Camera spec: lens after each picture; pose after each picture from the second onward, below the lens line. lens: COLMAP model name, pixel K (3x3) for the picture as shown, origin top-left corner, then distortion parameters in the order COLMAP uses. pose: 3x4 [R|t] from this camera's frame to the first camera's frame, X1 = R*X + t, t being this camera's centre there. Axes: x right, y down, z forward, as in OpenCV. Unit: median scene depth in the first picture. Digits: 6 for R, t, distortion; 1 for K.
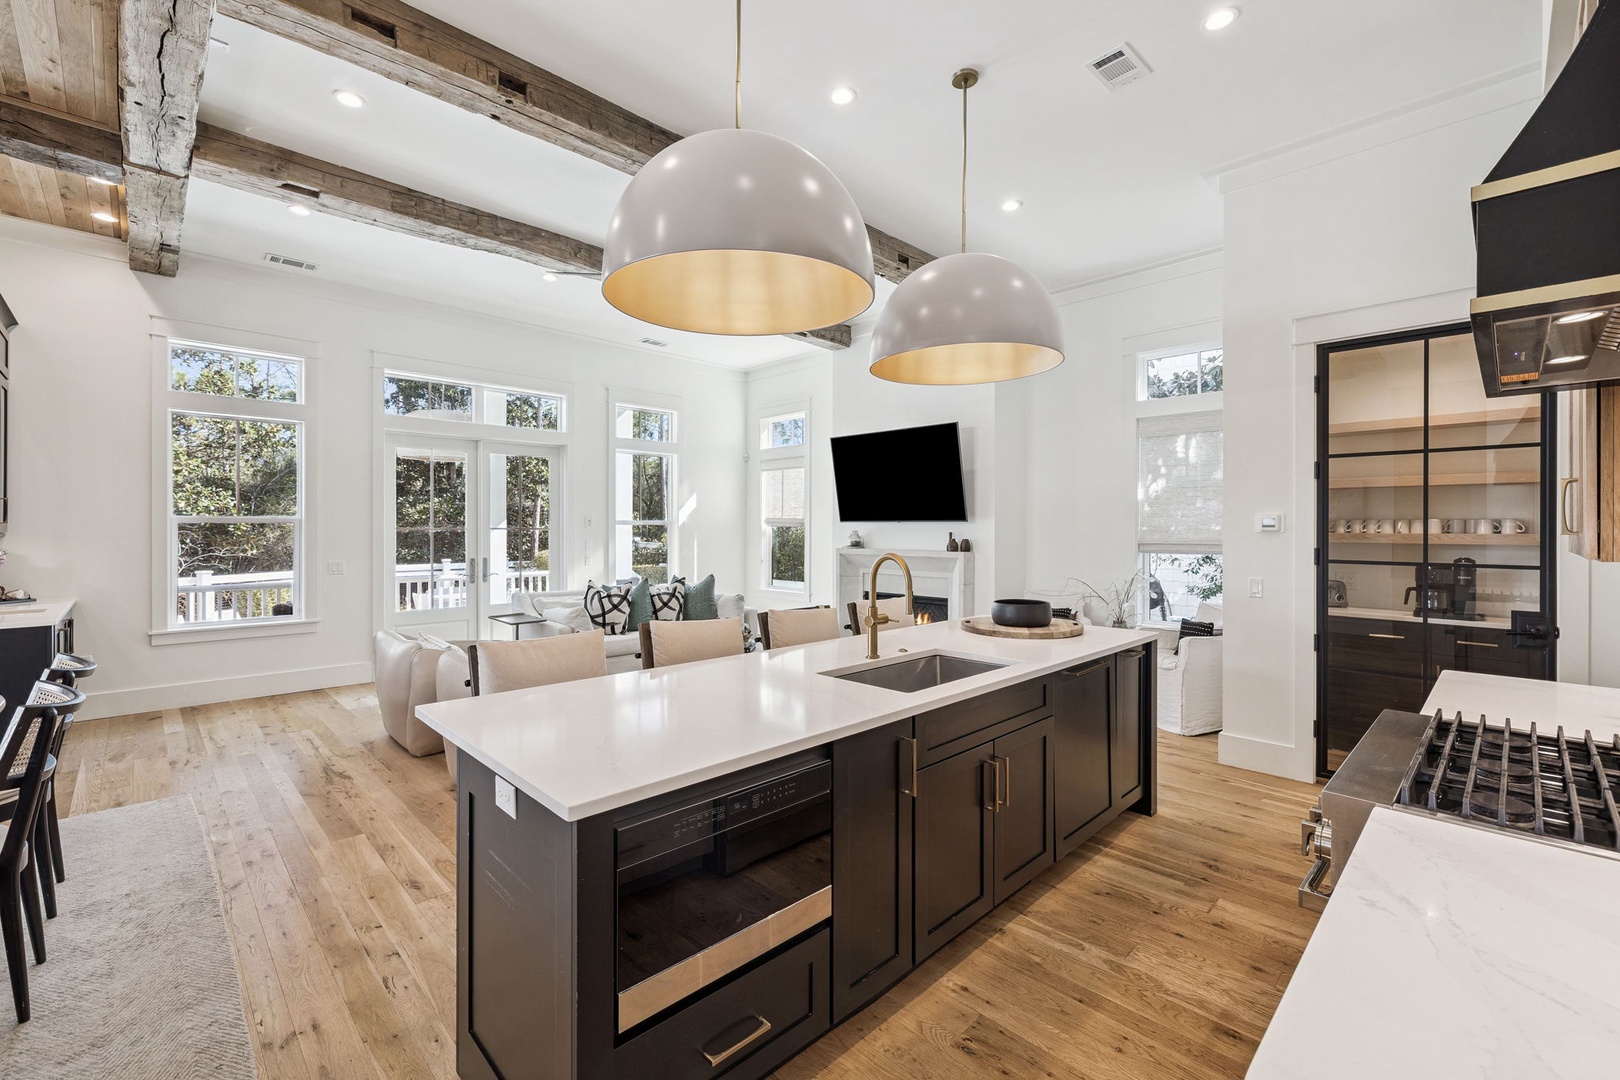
lens RADIAL K [[681.5, 0, 841.8], [0, 681.5, 530.8], [0, 0, 1]] dist [0.000797, 0.000192]
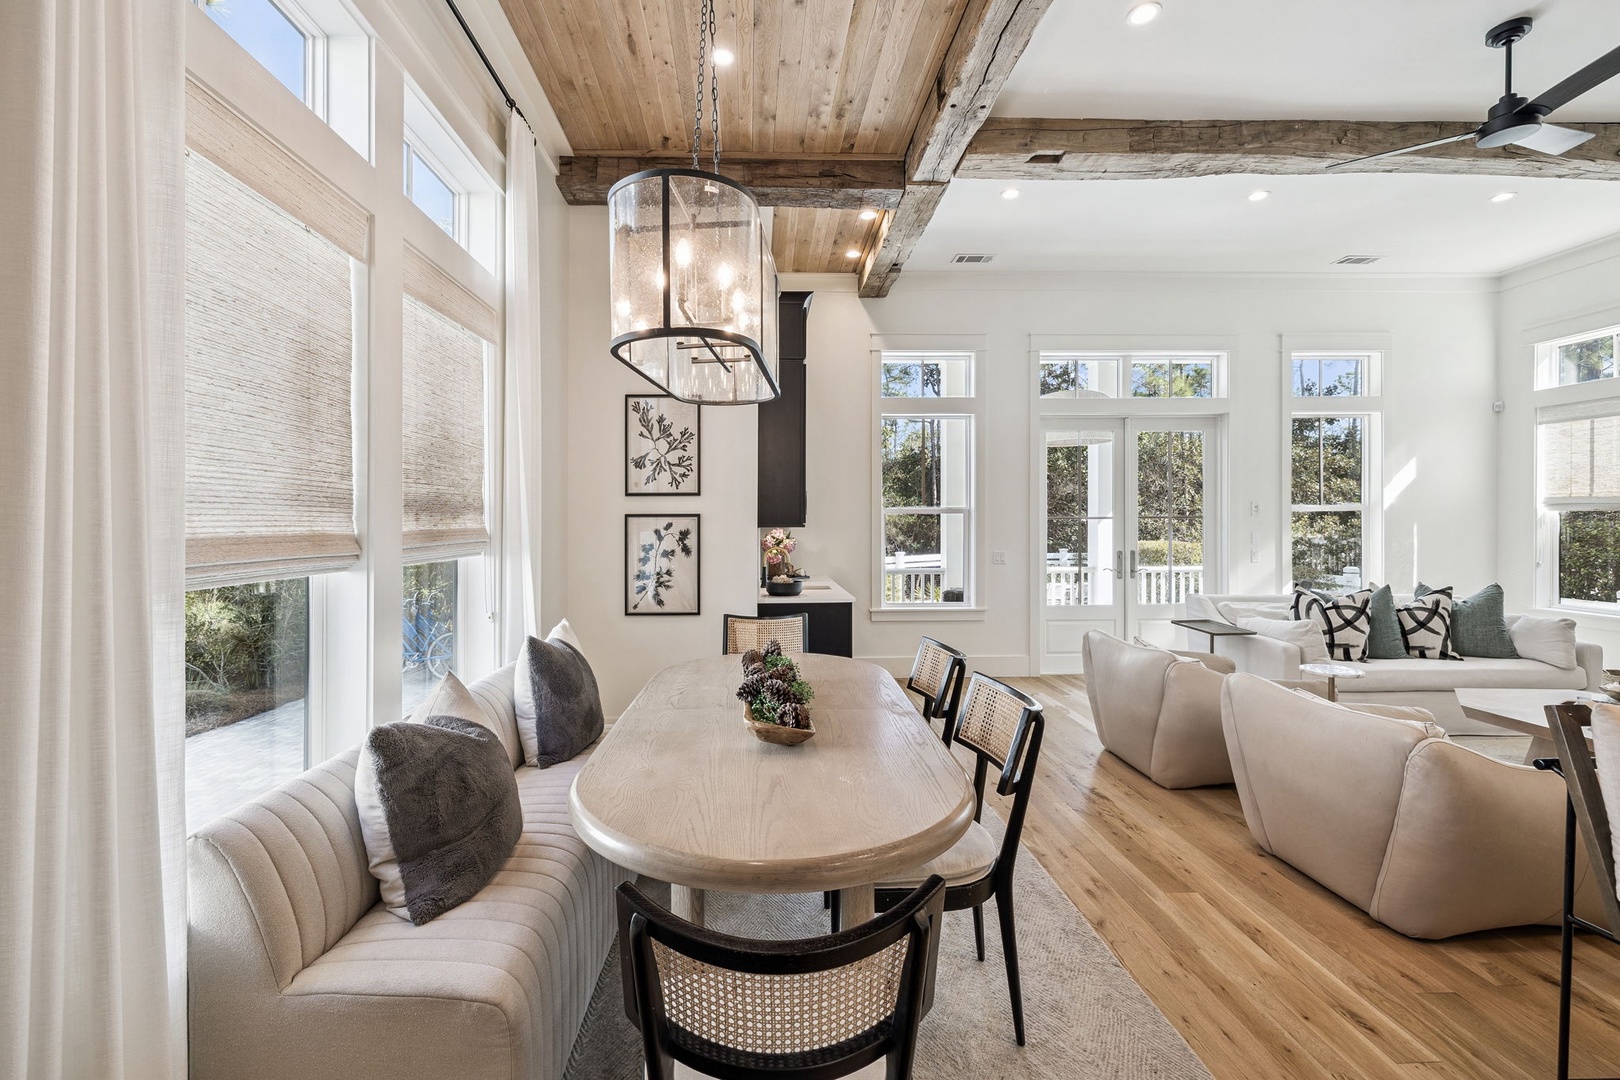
lens RADIAL K [[715.0, 0, 767.8], [0, 715.0, 516.5], [0, 0, 1]] dist [0.000825, 0.000342]
pose [[0.708567, -0.009710, -0.705576, -0.234249], [0.005599, 0.999951, -0.008138, 0.000562], [0.705621, 0.001816, 0.708587, 0.018774]]
